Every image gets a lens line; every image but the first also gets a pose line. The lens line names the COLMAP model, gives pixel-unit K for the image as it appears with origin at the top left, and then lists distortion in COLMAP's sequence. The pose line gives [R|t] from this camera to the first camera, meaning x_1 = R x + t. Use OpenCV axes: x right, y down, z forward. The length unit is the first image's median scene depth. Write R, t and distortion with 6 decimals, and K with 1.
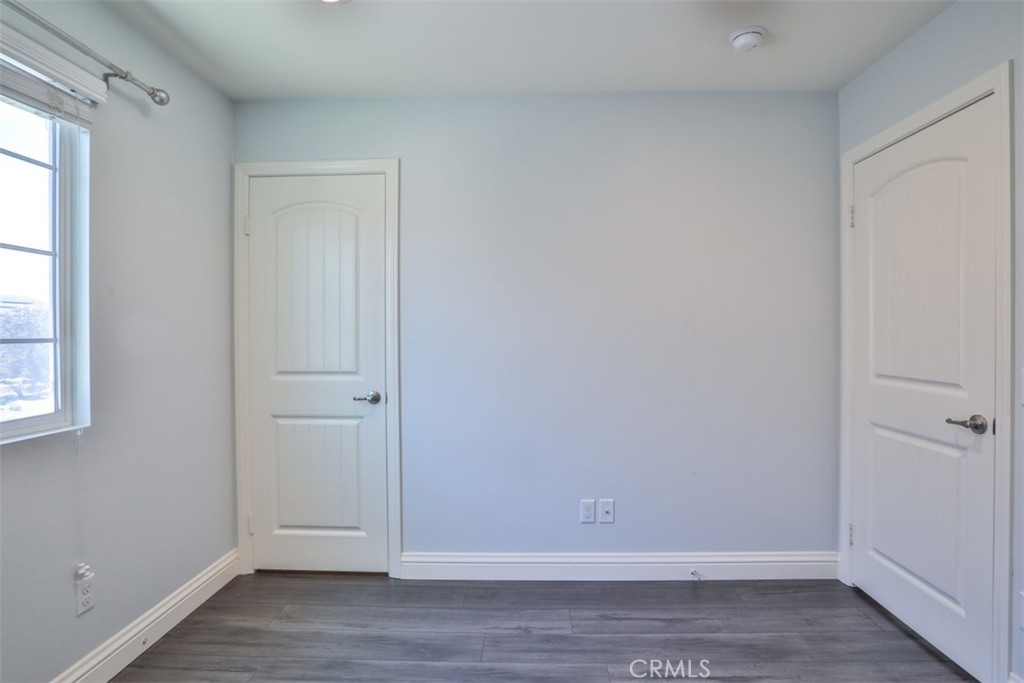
lens RADIAL K [[527.4, 0, 513.5], [0, 527.4, 337.5], [0, 0, 1]] dist [-0.076724, 0.035290]
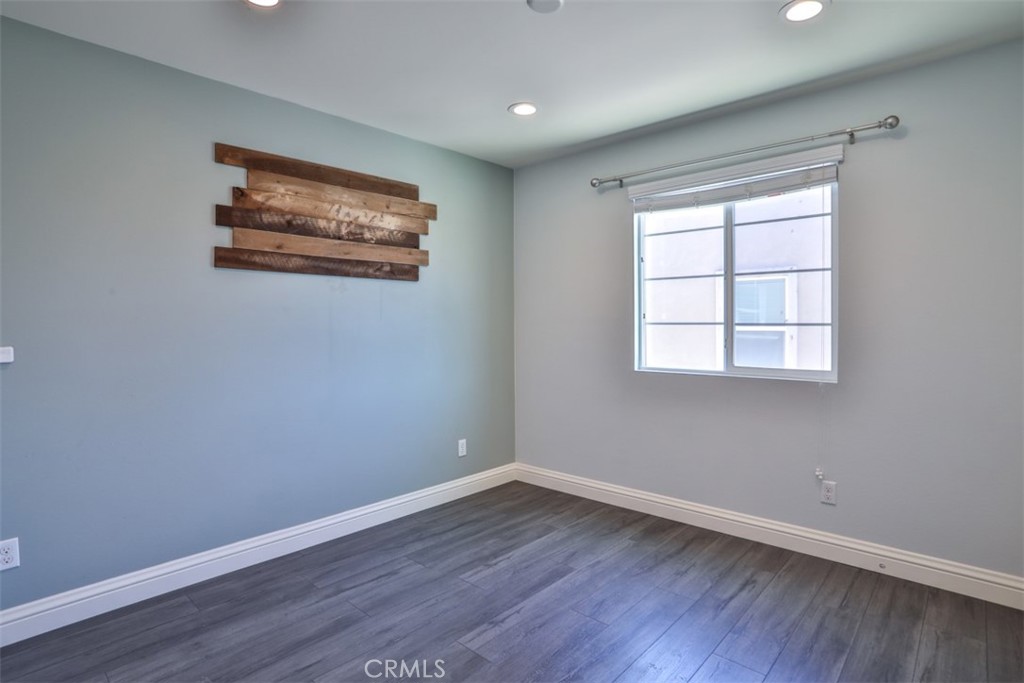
lens RADIAL K [[527.4, 0, 514.7], [0, 527.4, 337.1], [0, 0, 1]] dist [-0.076724, 0.035290]
pose [[-0.650676, 0.033270, -0.758627, 0.794840], [0.001282, 0.999086, 0.042715, -0.020760], [0.759355, 0.026821, -0.650124, 1.105692]]
